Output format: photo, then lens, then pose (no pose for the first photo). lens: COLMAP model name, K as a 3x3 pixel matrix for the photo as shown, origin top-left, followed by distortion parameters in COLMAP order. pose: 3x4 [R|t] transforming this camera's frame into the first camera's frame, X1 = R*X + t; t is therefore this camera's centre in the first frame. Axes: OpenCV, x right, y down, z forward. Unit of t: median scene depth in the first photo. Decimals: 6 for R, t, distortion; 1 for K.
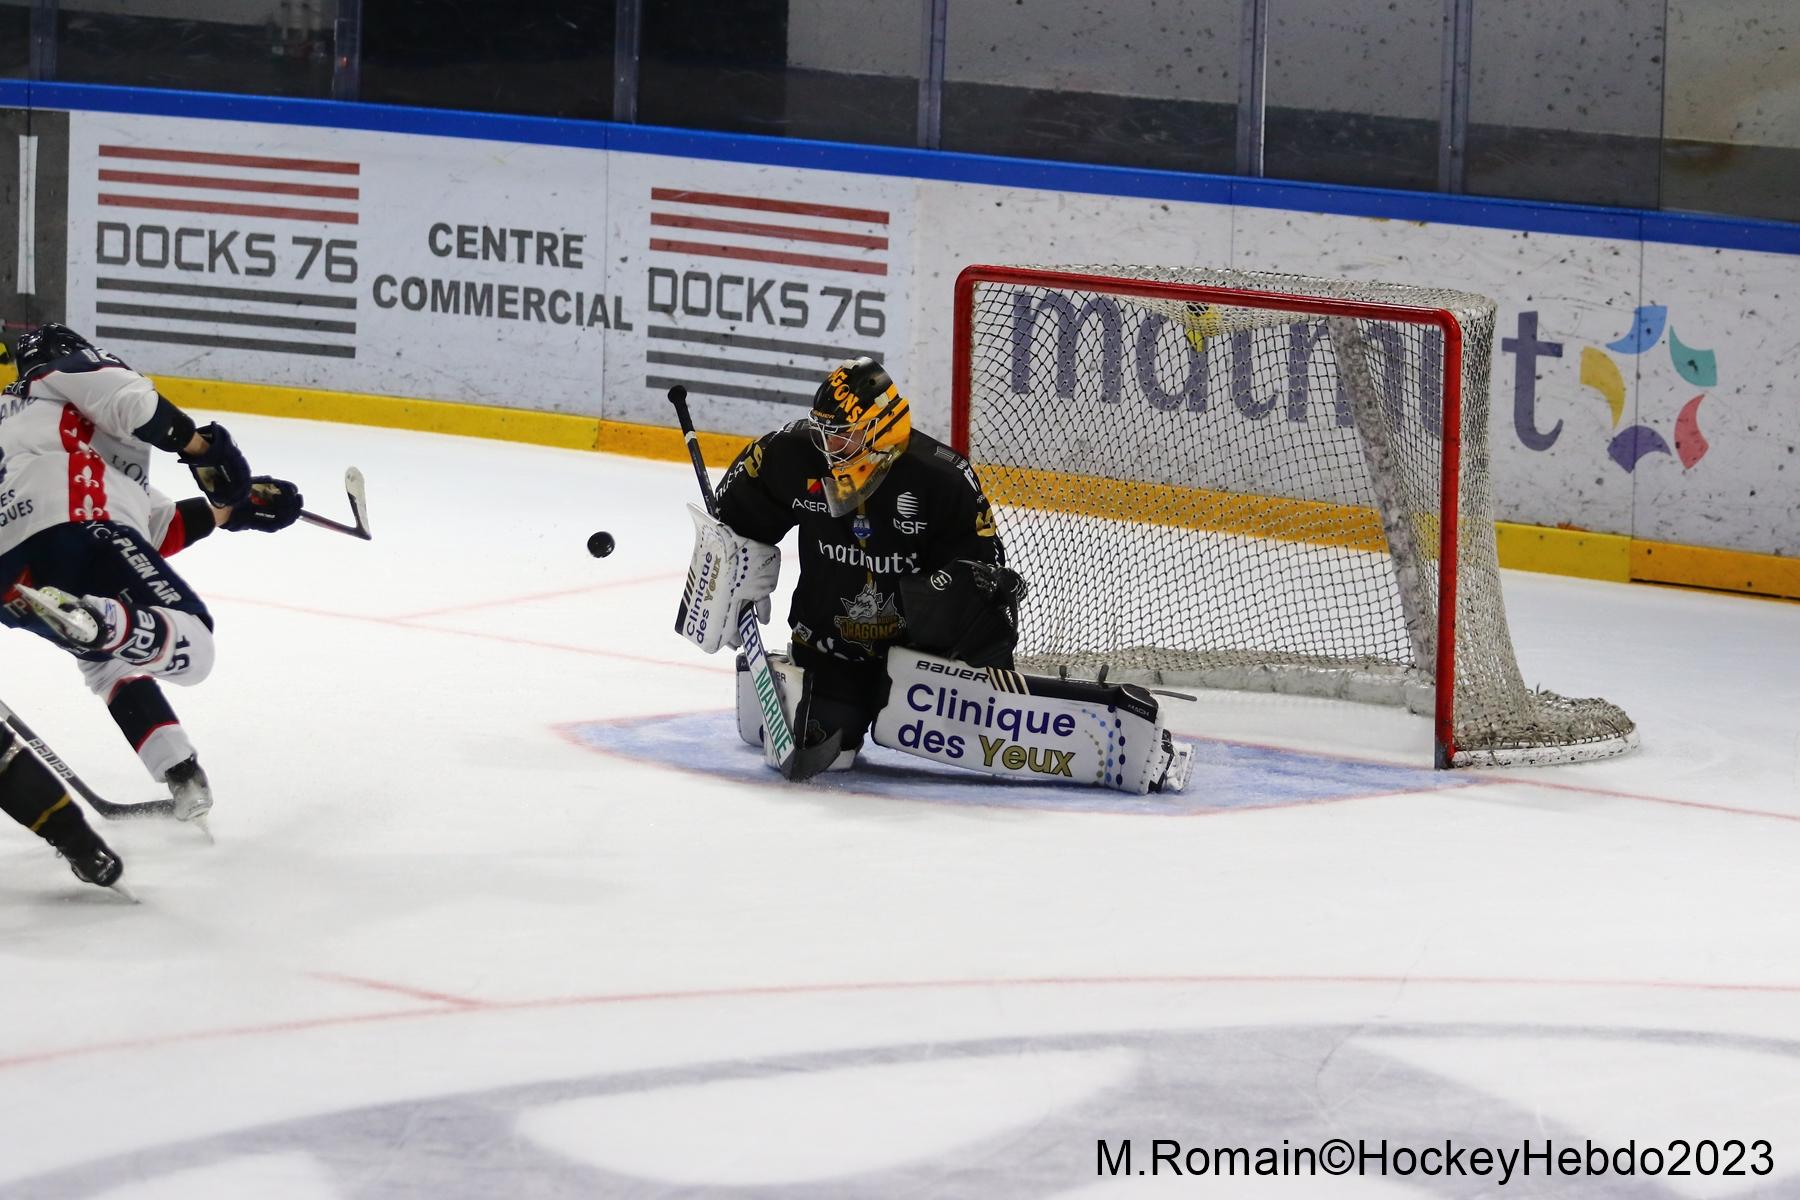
lens RADIAL K [[12977.6, 0, 855.1], [0, 12977.6, 535.9], [0, 0, 1]] dist [1.033184, -11.680901]
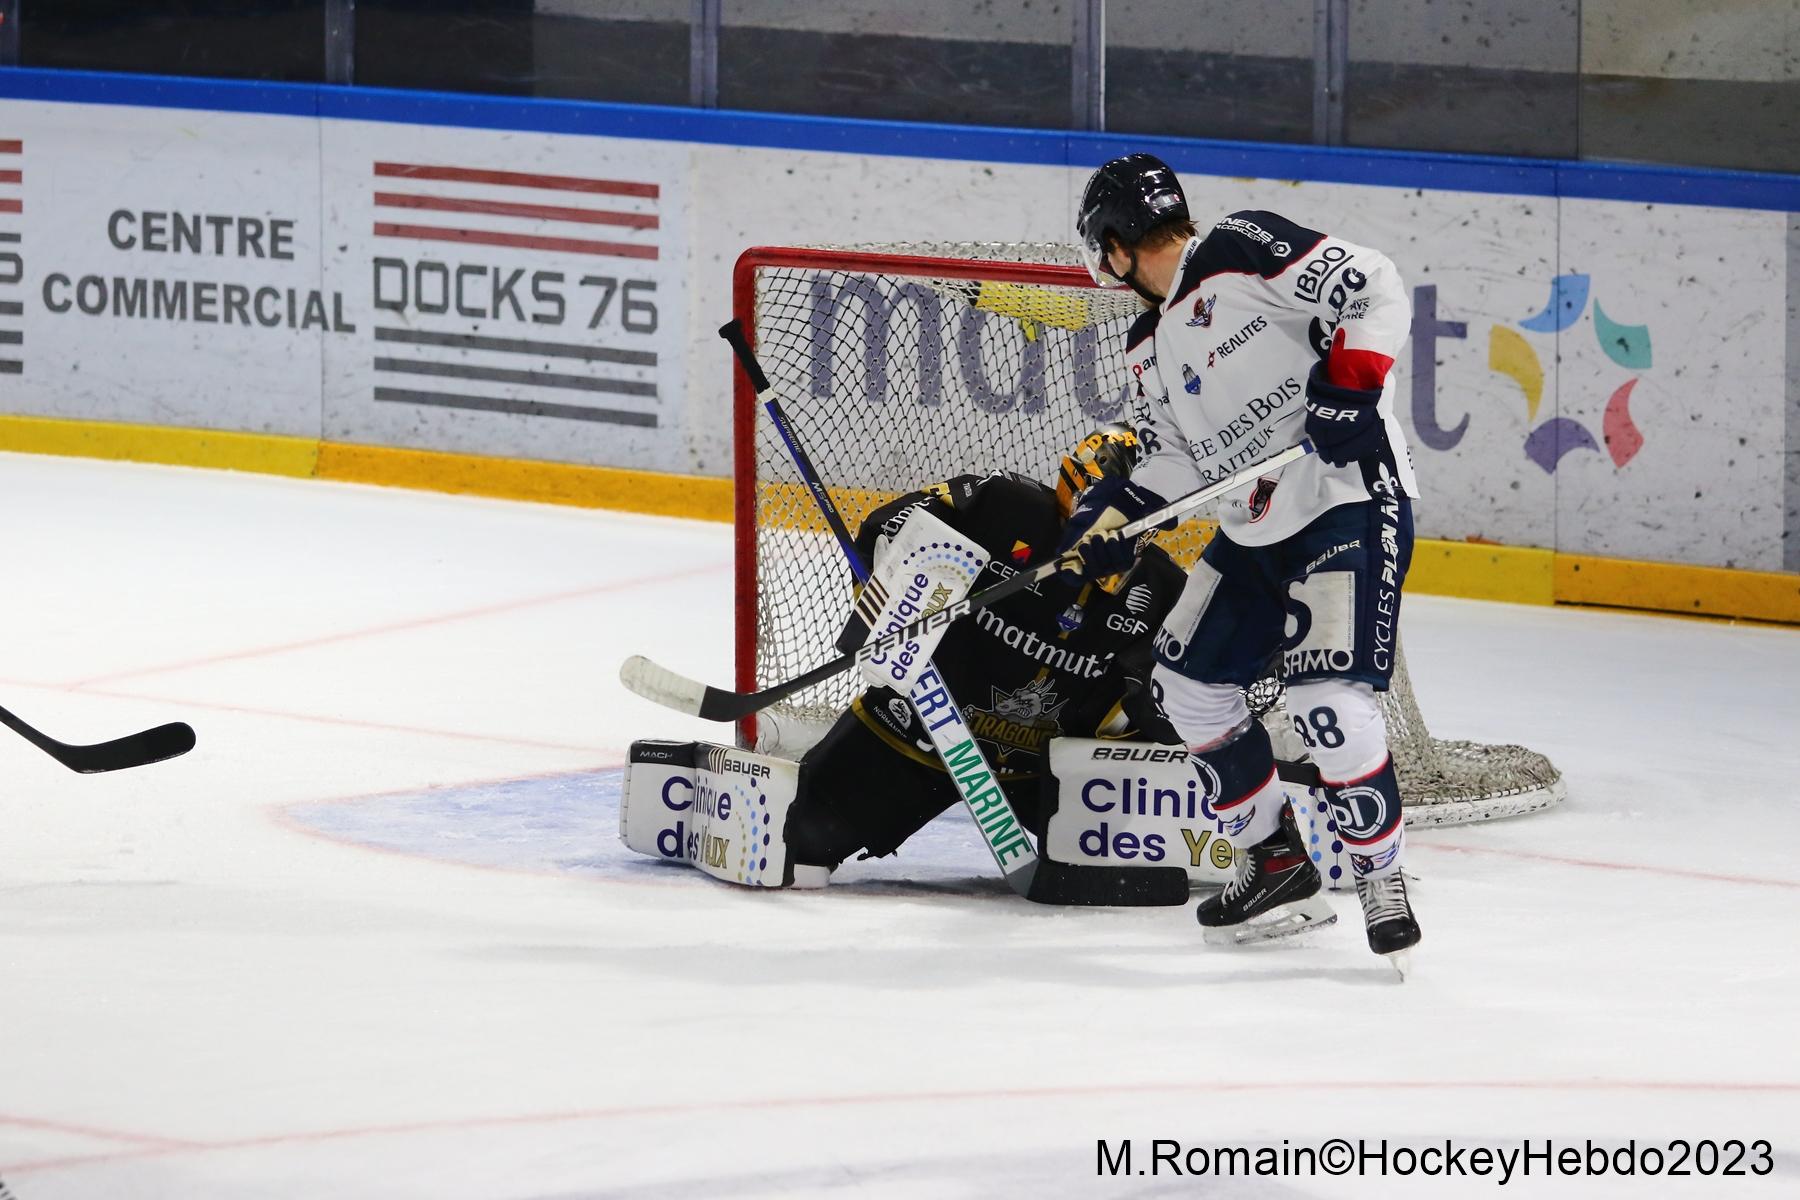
lens RADIAL K [[12422.0, 0, 864.1], [0, 12422.0, 600.6], [0, 0, 1]] dist [0.900903, -19.084152]
pose [[0.999584, -0.024692, 0.014914, 0.003215], [0.024630, 0.999687, 0.004306, -0.001244], [-0.015016, -0.003937, 0.999880, 0.199110]]
